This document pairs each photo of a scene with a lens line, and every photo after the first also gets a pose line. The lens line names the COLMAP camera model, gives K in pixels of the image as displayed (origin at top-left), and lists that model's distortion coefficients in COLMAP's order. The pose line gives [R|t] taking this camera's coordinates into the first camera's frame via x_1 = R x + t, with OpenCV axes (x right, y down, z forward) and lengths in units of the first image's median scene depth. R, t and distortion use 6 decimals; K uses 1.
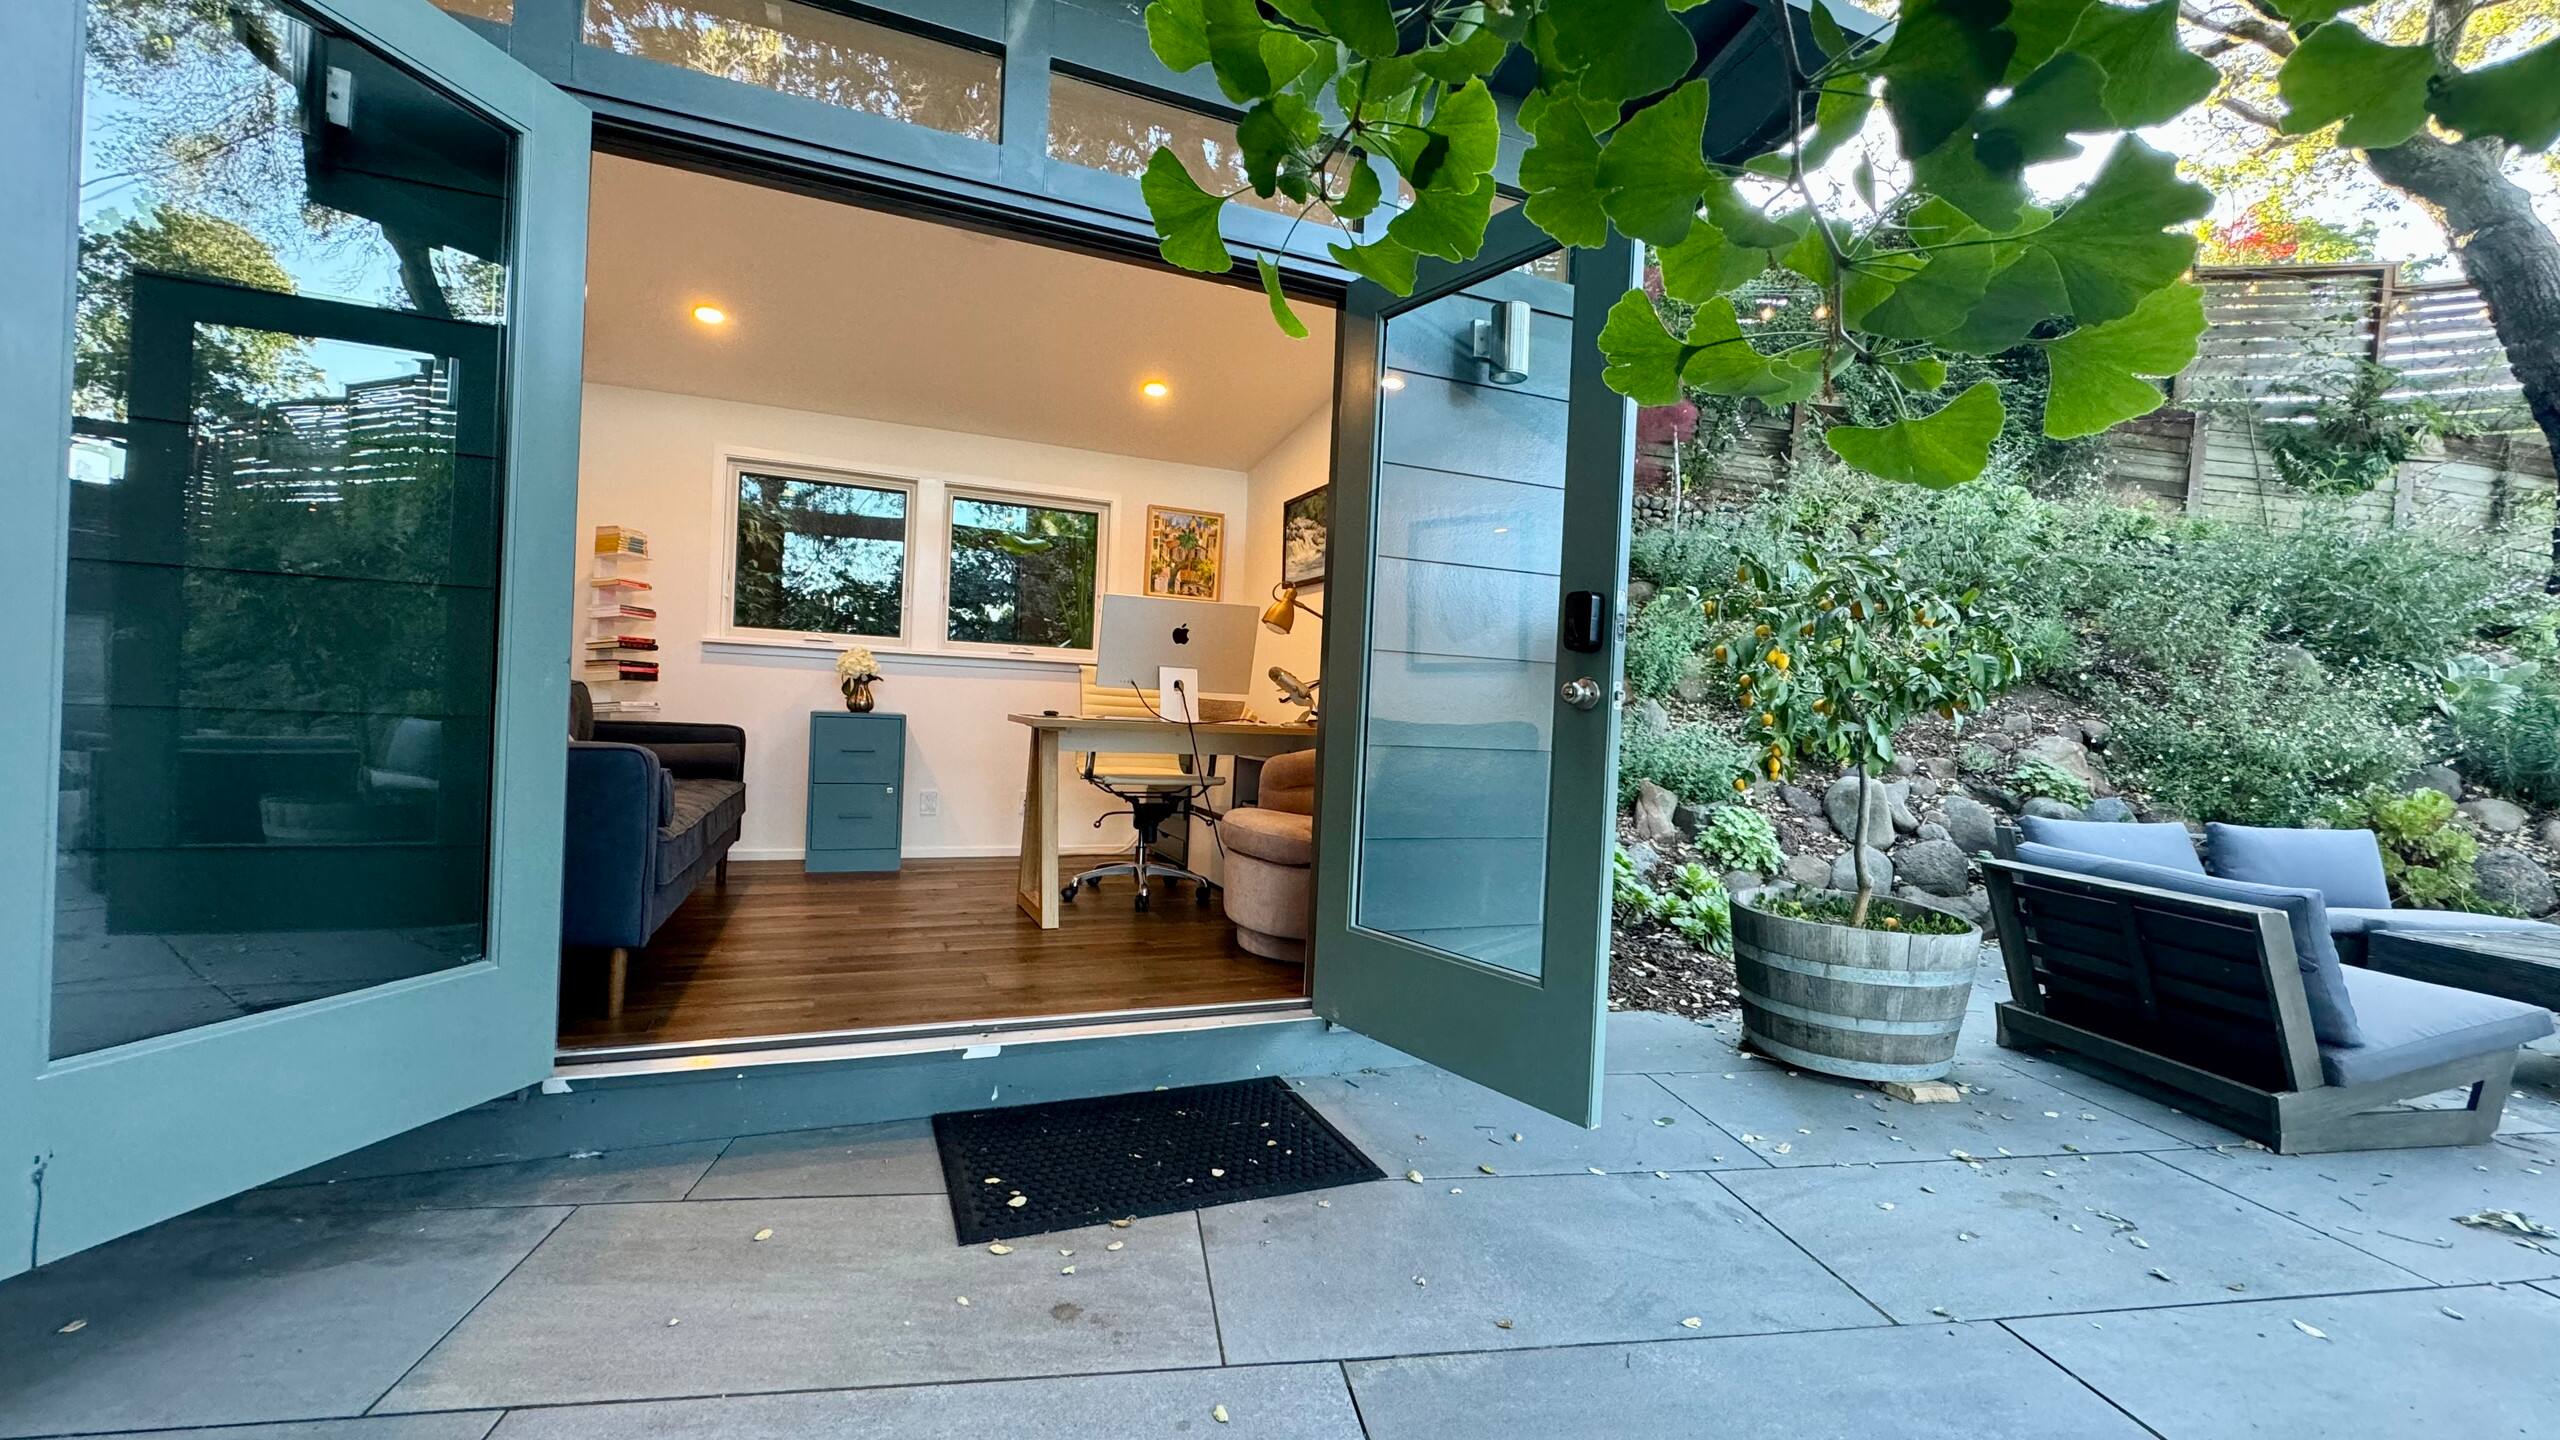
lens RADIAL K [[1025.0, 0, 1280.0], [0, 1025.0, 720.0], [0, 0, 1]] dist [-0.001344, -0.000204]
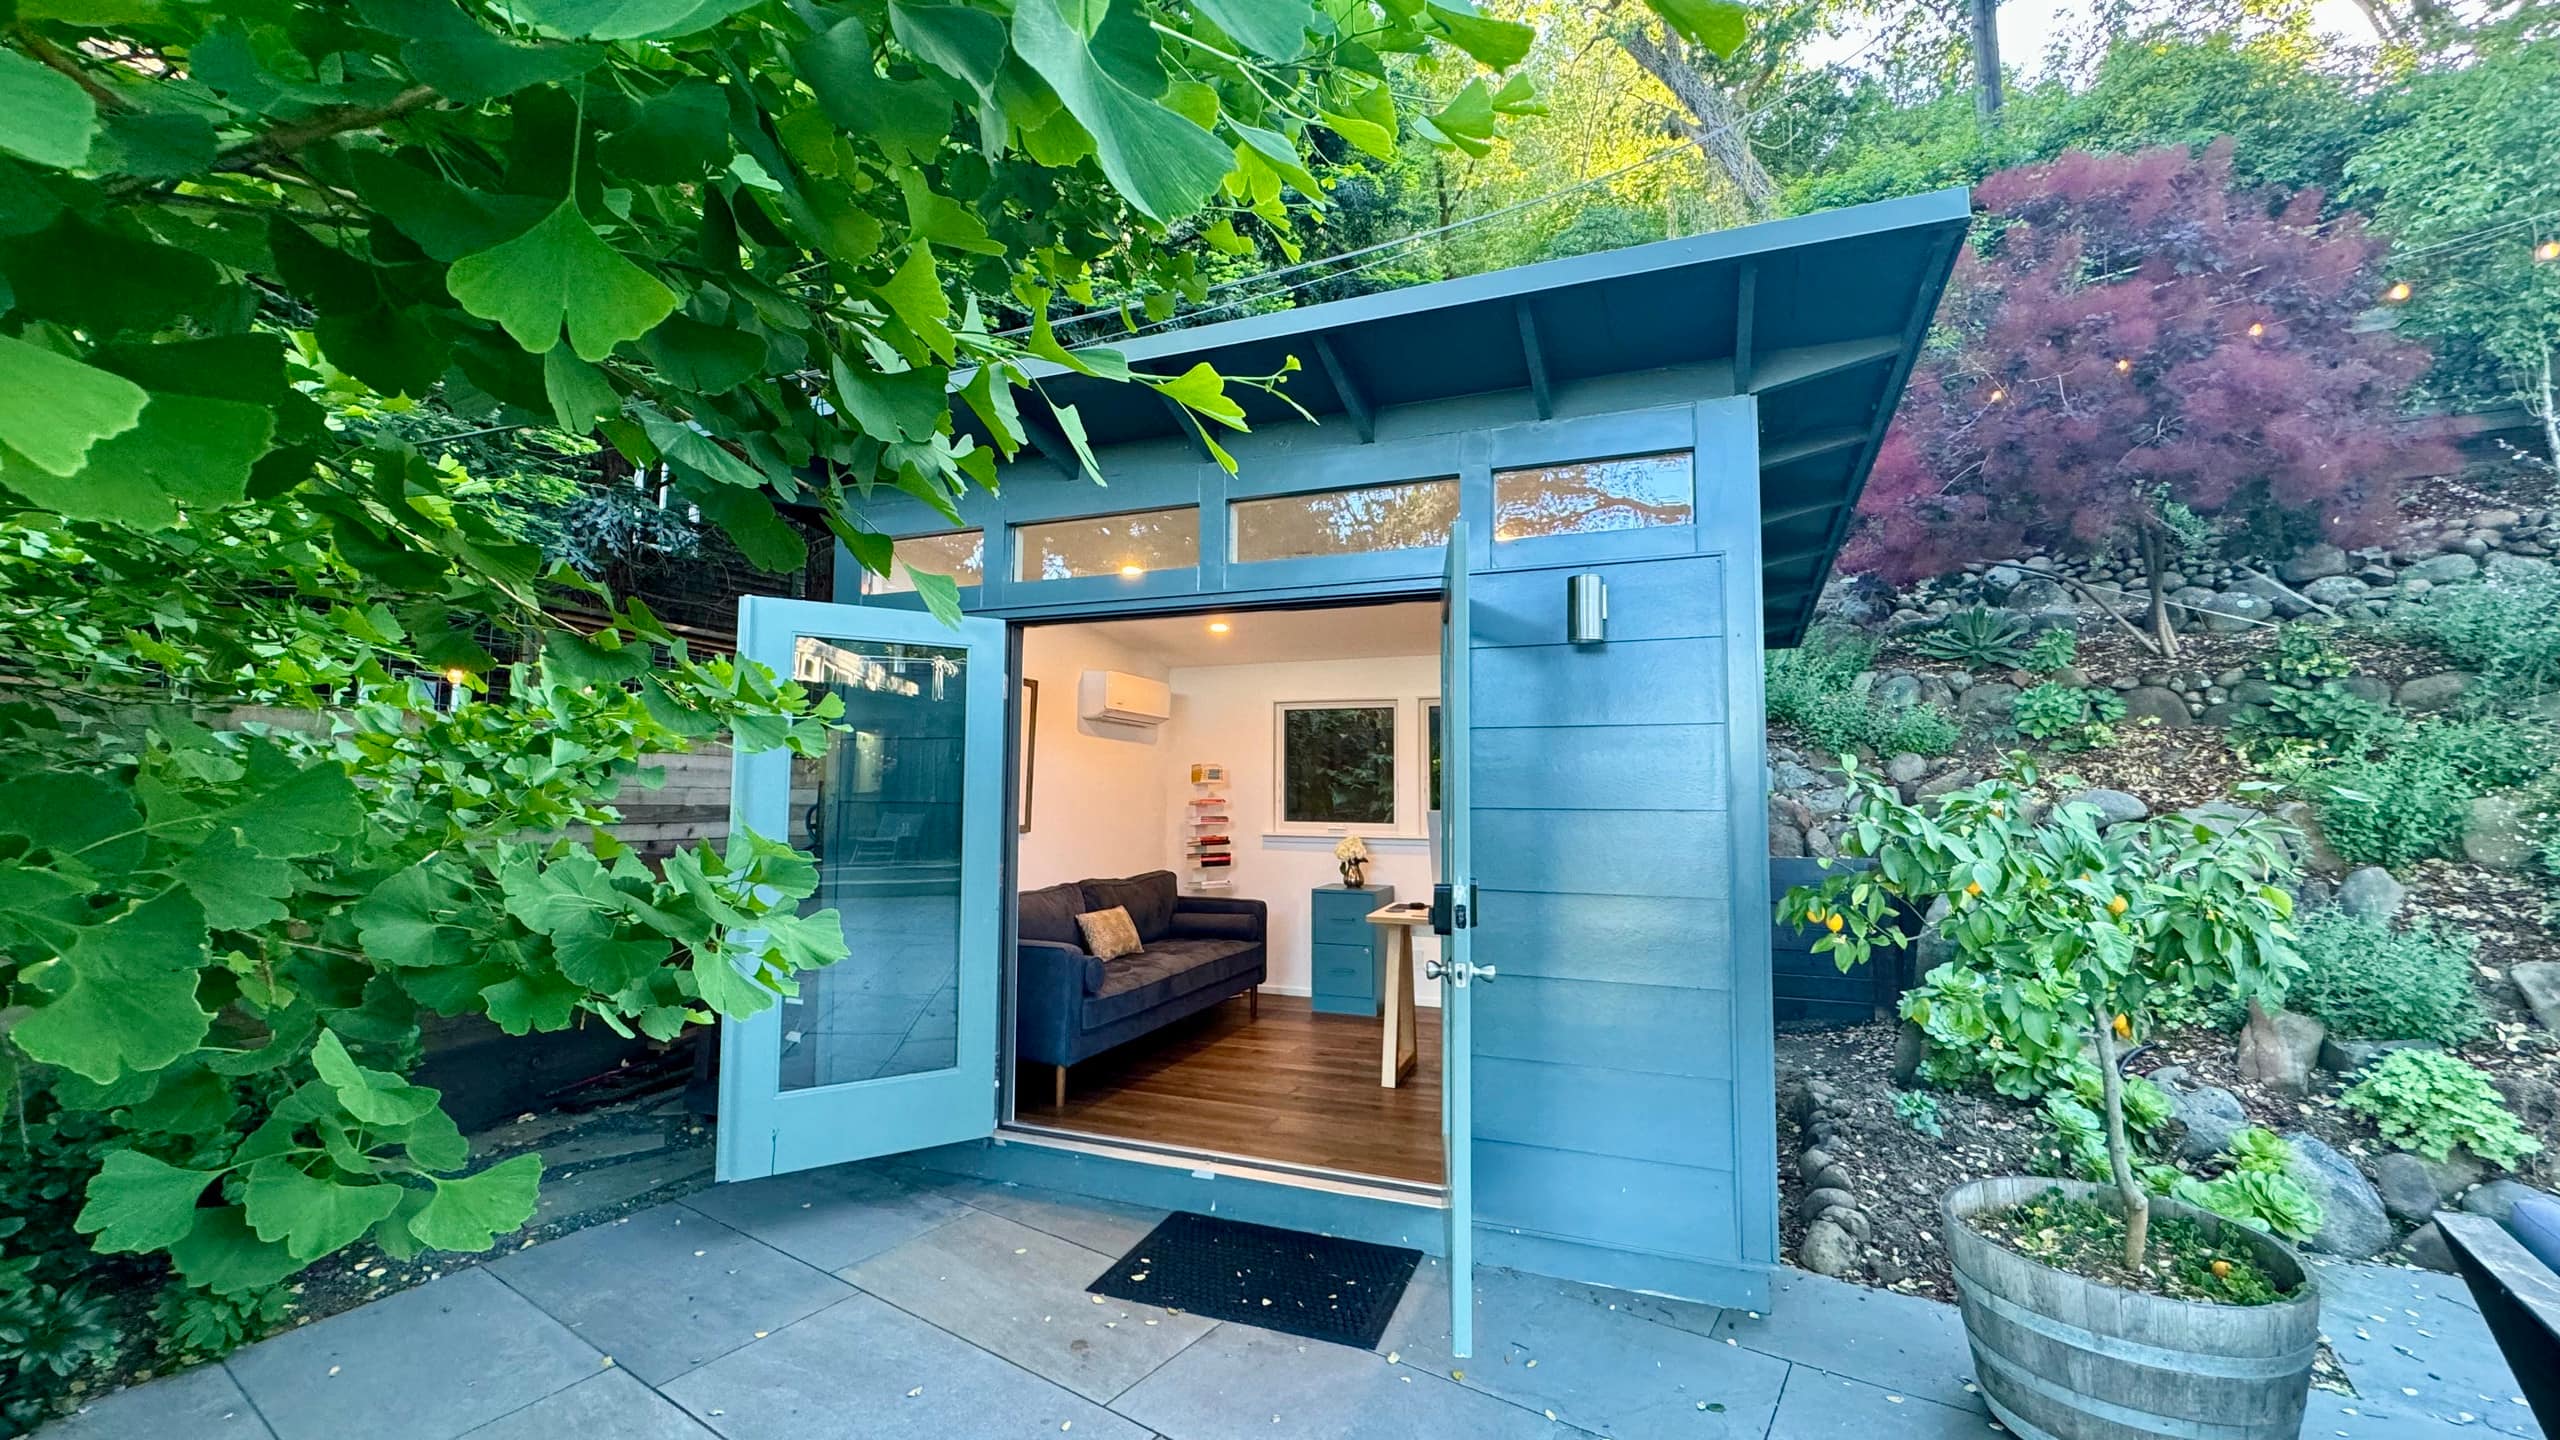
lens RADIAL K [[1025.0, 0, 1280.0], [0, 1025.0, 720.0], [0, 0, 1]] dist [-0.001344, -0.000204]
pose [[0.716403, -0.085991, -0.692367, 0.906930], [0.020168, 0.994513, -0.102649, -0.178319], [0.697395, 0.059574, 0.714207, -0.007811]]
